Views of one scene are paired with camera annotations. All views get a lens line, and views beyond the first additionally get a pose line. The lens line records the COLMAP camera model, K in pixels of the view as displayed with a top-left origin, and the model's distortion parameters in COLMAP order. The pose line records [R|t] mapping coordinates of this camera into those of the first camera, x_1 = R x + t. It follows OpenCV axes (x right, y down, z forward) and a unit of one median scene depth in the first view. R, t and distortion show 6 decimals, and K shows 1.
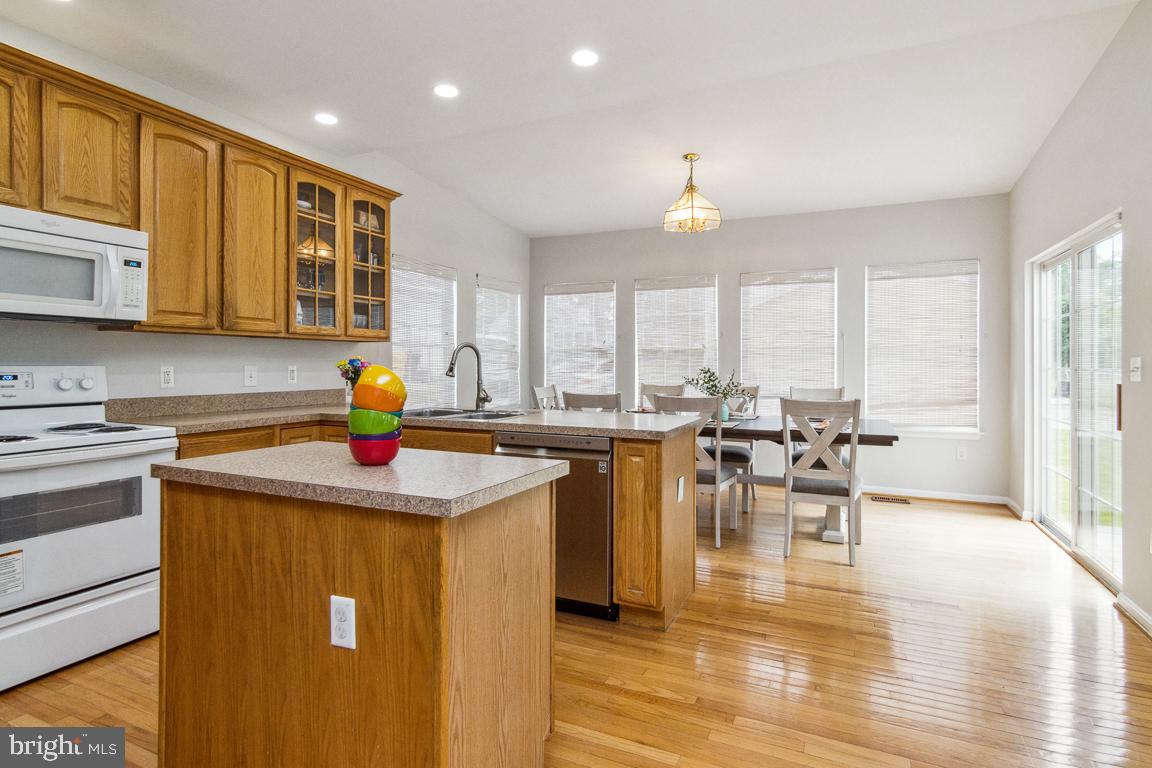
lens RADIAL K [[596.5, 0, 573.1], [0, 596.5, 366.6], [0, 0, 1]] dist [-0.003459, 0.004583]
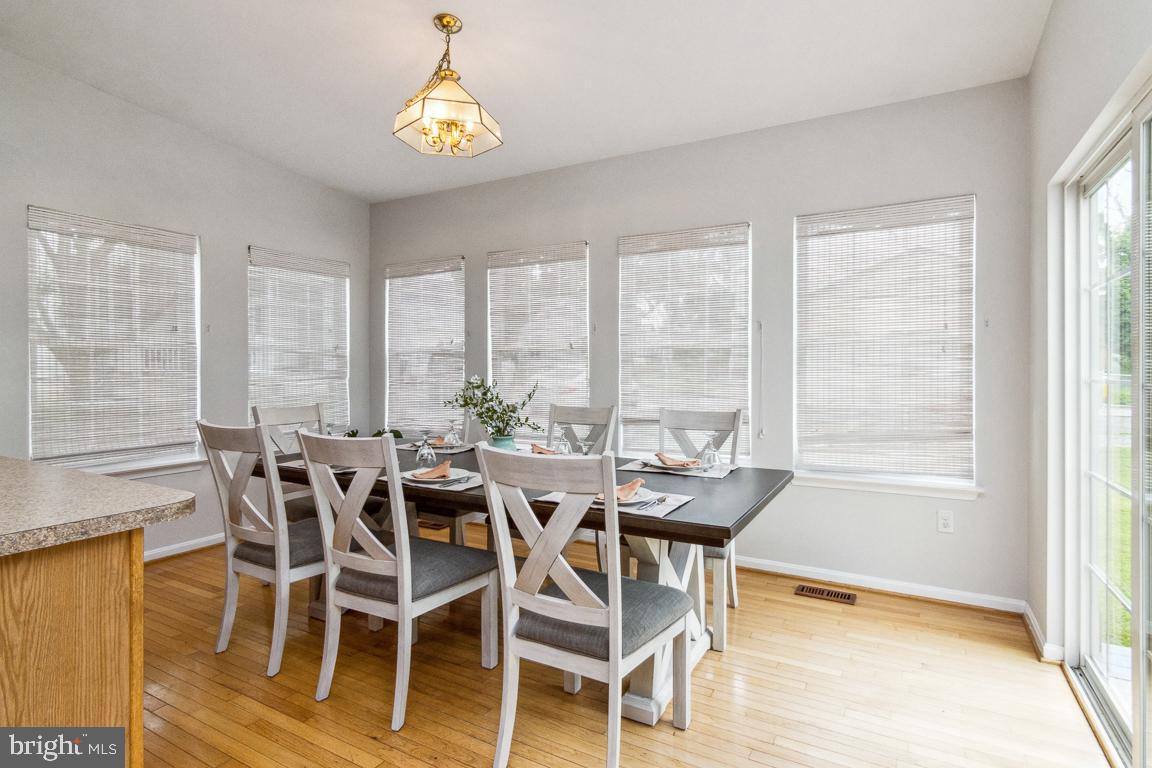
lens RADIAL K [[596.5, 0, 574.1], [0, 596.5, 374.9], [0, 0, 1]] dist [-0.003459, 0.004583]
pose [[0.996925, -0.002130, -0.078335, 0.316322], [0.002264, 0.999996, 0.001622, -0.002557], [0.078331, -0.001794, 0.996926, 0.363100]]
